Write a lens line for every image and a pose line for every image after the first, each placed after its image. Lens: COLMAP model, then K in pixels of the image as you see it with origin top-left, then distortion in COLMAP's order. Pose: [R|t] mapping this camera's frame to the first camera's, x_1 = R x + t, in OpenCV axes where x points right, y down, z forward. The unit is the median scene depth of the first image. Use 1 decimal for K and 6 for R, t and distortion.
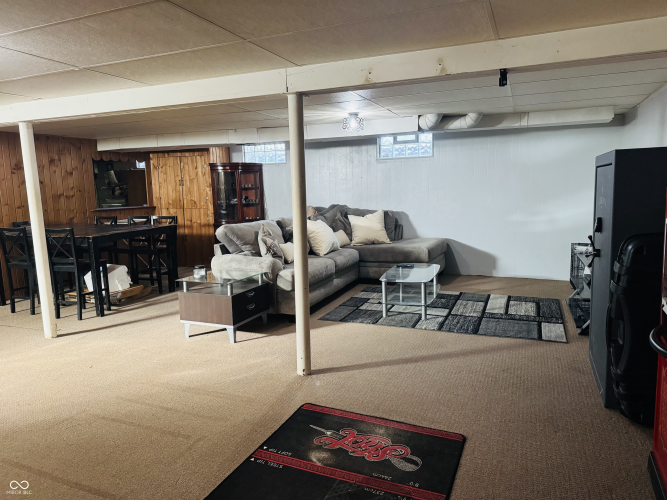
lens RADIAL K [[462.8, 0, 333.5], [0, 462.8, 250.0], [0, 0, 1]] dist [0.001536, 0.000013]
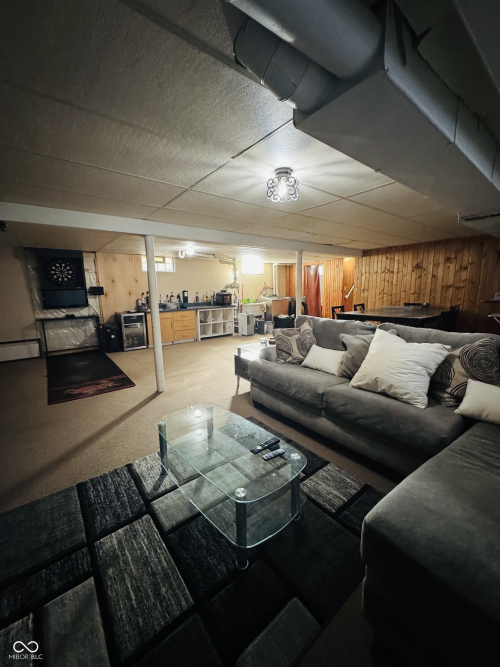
lens RADIAL K [[265.4, 0, 250.0], [0, 265.4, 333.5], [0, 0, 1]] dist [-0.002475, -0.000156]
pose [[-0.481926, 0.186293, -0.856179, 0.450474], [-0.100121, 0.959029, 0.265028, -0.188274], [0.870473, 0.213445, -0.443529, 1.250558]]
